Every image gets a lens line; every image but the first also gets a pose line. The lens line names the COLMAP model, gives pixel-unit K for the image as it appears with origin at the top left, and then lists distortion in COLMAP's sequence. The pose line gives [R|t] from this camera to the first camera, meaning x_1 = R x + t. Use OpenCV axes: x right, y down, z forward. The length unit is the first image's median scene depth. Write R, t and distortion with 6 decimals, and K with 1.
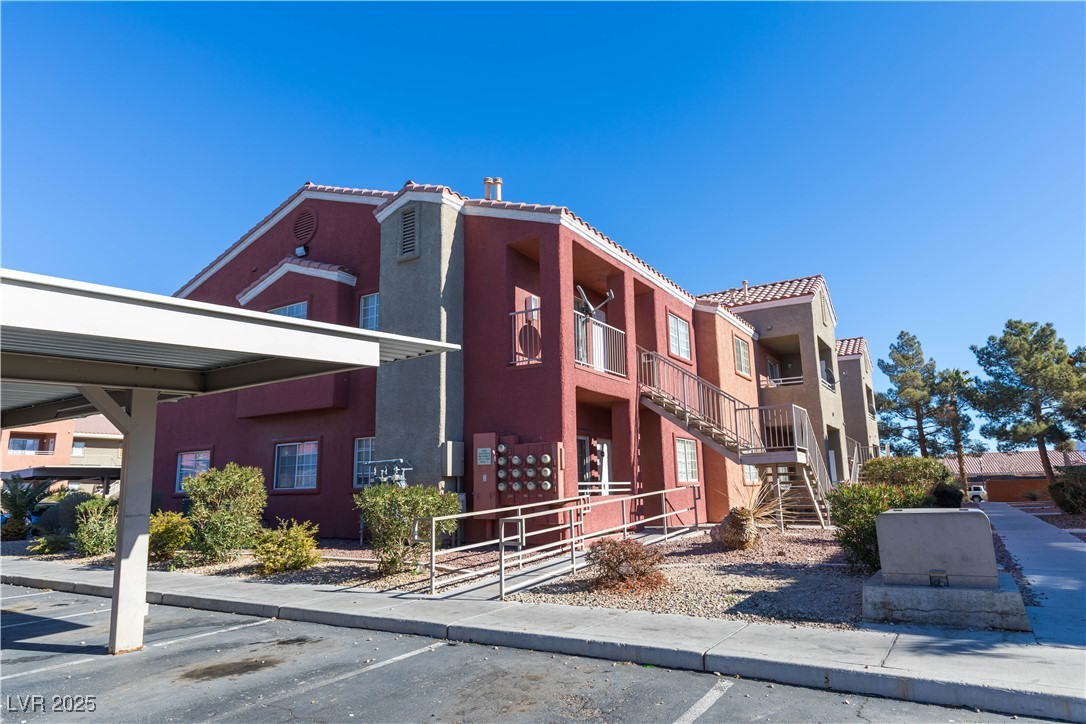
lens RADIAL K [[673.9, 0, 543.0], [0, 673.9, 362.0], [0, 0, 1]] dist [0.000354, 0.000069]
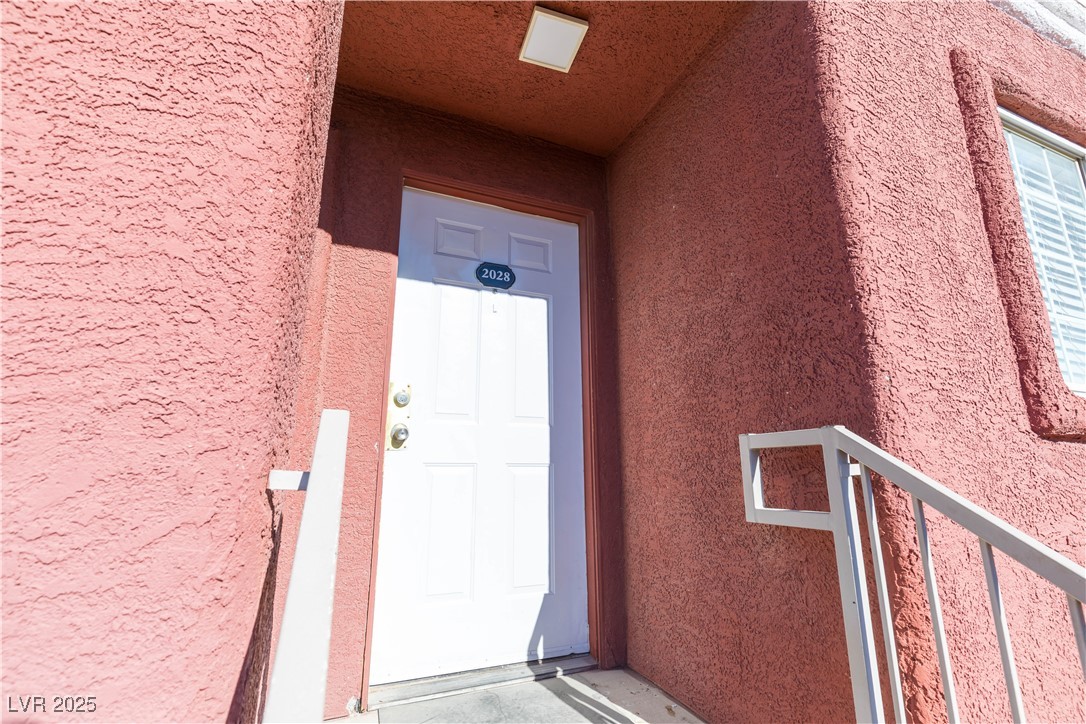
lens RADIAL K [[481.8, 0, 543.0], [0, 481.8, 362.0], [0, 0, 1]] dist [0.001896, -0.000561]
pose [[0.811755, -0.112428, -0.573074, 0.150022], [0.096304, 0.993630, -0.058520, -0.022312], [0.576003, -0.007685, 0.817412, 0.804223]]
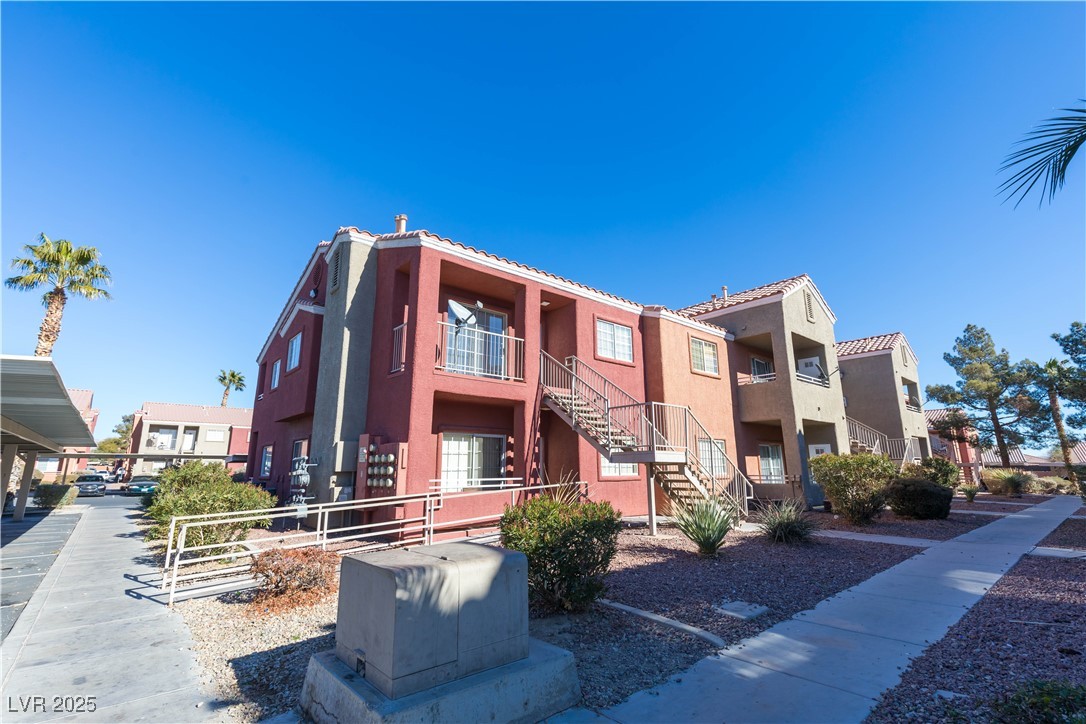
lens RADIAL K [[495.1, 0, 540.5], [0, 495.1, 360.9], [0, 0, 1]] dist [0.002231, 0.000091]
pose [[0.953566, -0.049136, -0.297150, 0.308521], [0.041895, 0.998650, -0.030692, 0.013119], [0.298257, 0.016818, 0.954337, 0.191918]]
